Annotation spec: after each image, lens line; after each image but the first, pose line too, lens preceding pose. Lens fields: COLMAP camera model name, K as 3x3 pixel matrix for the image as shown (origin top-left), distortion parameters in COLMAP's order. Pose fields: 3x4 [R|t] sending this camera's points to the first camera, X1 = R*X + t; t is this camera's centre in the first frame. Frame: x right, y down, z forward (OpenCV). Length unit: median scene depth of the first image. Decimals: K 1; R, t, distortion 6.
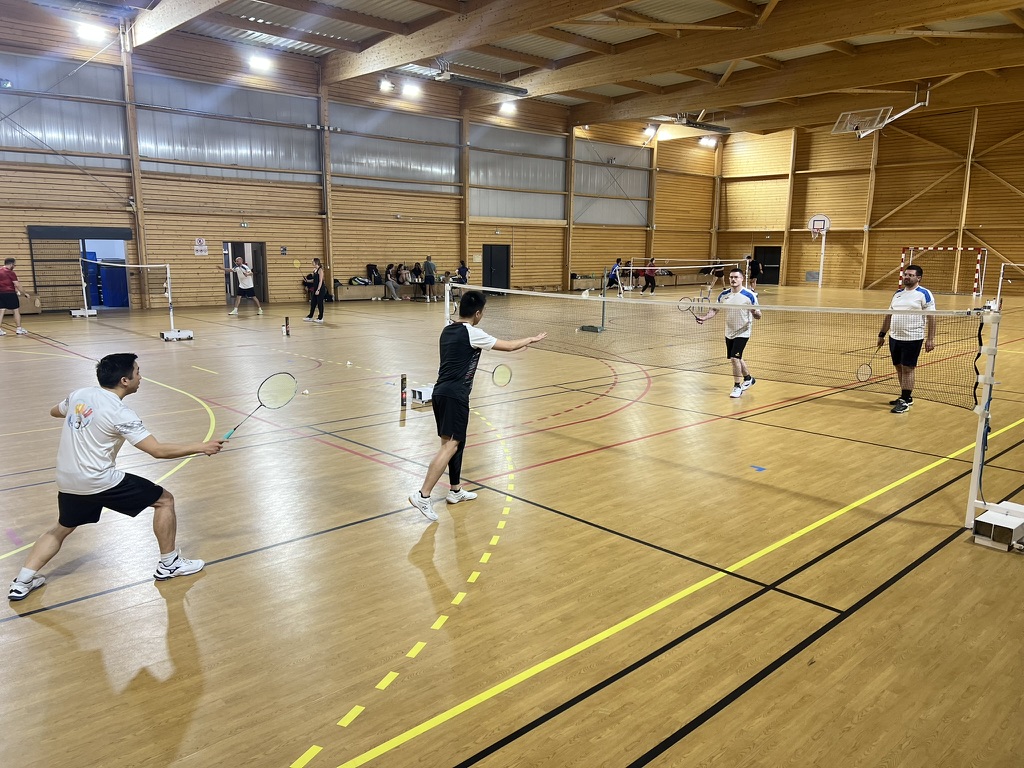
lens RADIAL K [[771.6, 0, 514.7], [0, 771.6, 394.4], [0, 0, 1]] dist [0.050167, -0.060152]
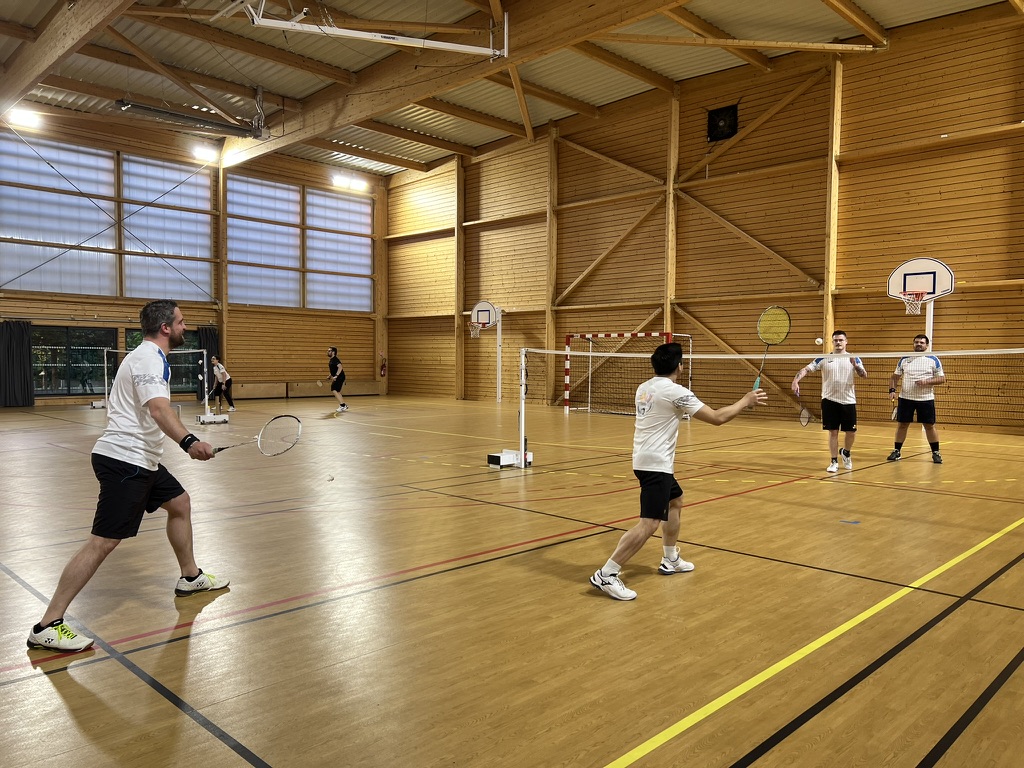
lens RADIAL K [[771.6, 0, 511.7], [0, 771.6, 394.0], [0, 0, 1]] dist [0.050167, -0.060152]
pose [[0.999041, -0.009283, 0.042780, 0.591695], [0.014946, 0.990866, -0.134021, -0.095942], [-0.041145, 0.134532, 0.990055, 0.608735]]
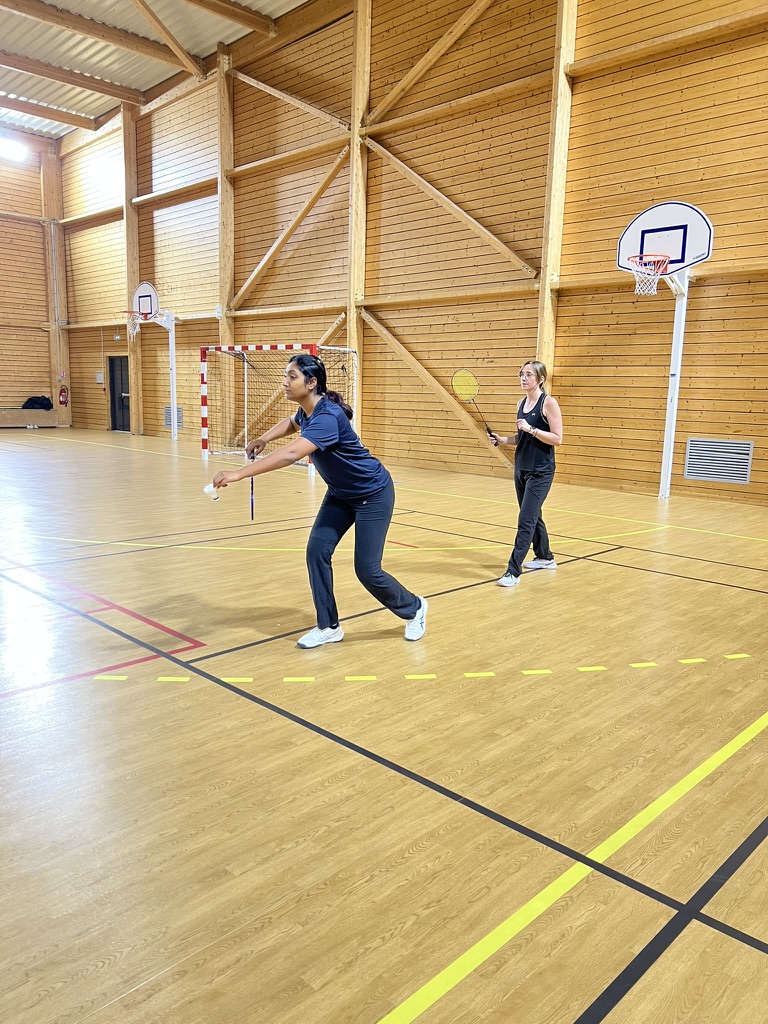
lens RADIAL K [[771.6, 0, 366.1], [0, 771.6, 543.1], [0, 0, 1]] dist [0.050167, -0.060152]
pose [[0.999165, 0.003014, 0.040749, 0.774832], [-0.003449, 0.999938, 0.010611, -0.119388], [-0.040715, -0.010743, 0.999113, 0.792583]]
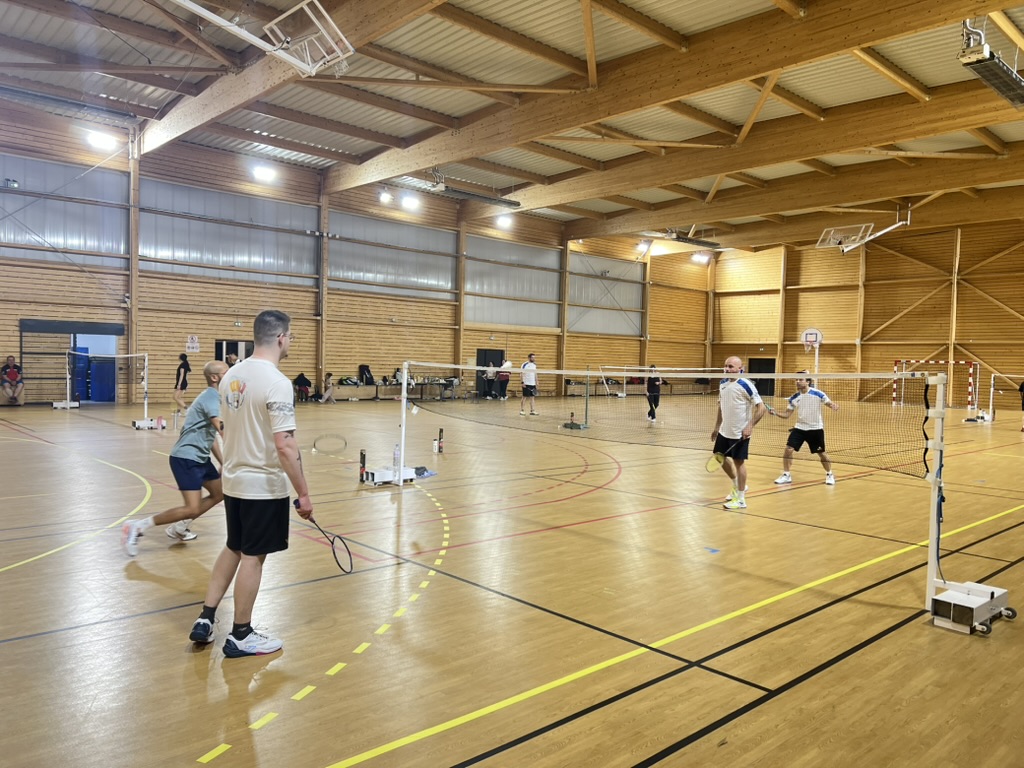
lens RADIAL K [[771.6, 0, 516.0], [0, 771.6, 387.5], [0, 0, 1]] dist [0.050167, -0.060152]
pose [[0.999838, 0.016677, -0.006747, 0.022164], [-0.017519, 0.987847, -0.154441, 0.013635], [0.004089, 0.154534, 0.987979, 0.013656]]
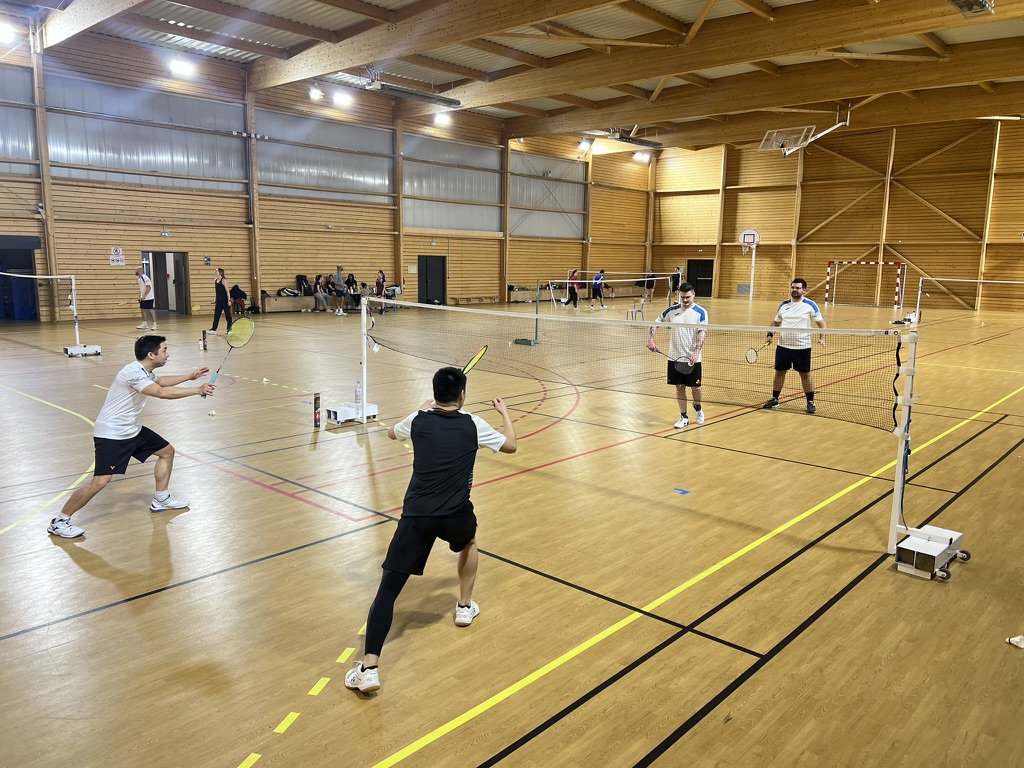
lens RADIAL K [[771.6, 0, 518.0], [0, 771.6, 384.4], [0, 0, 1]] dist [0.050167, -0.060152]
pose [[0.996916, -0.006893, 0.078178, 0.009689], [0.008944, 0.999624, -0.025914, -0.003870], [-0.077970, 0.026534, 0.996603, 0.014217]]
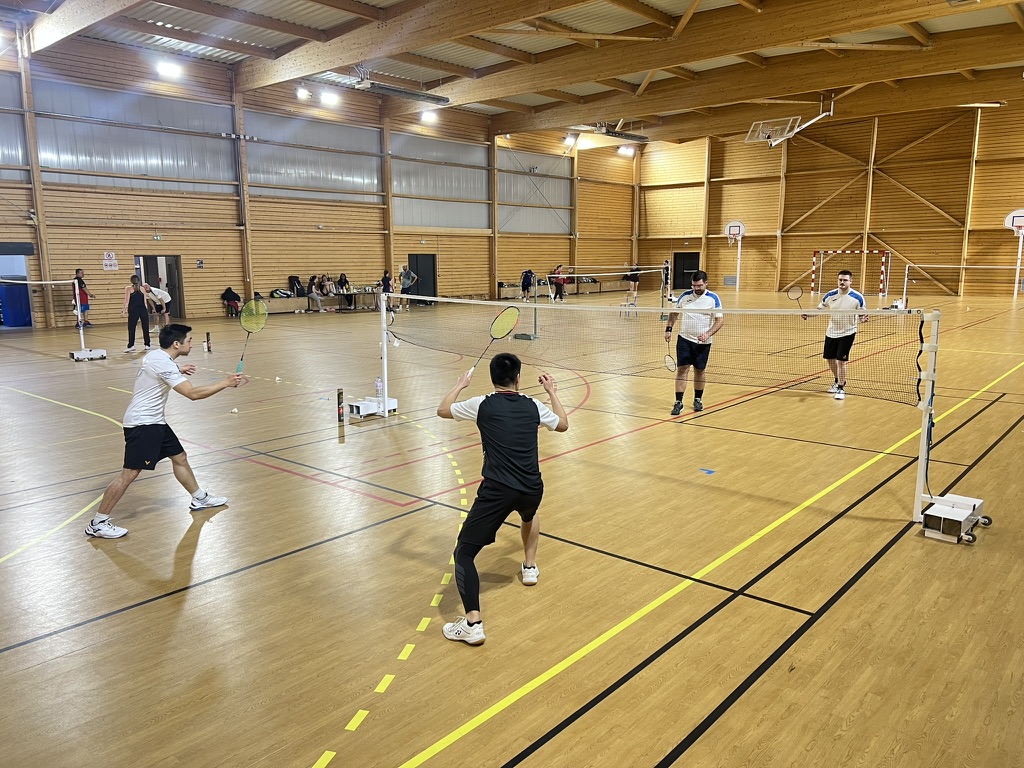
lens RADIAL K [[771.6, 0, 515.7], [0, 771.6, 393.4], [0, 0, 1]] dist [0.050167, -0.060152]
pose [[0.994809, -0.033189, 0.096200, -0.007068], [0.034416, 0.999346, -0.011119, -0.000710], [-0.095768, 0.014372, 0.995300, 0.006974]]
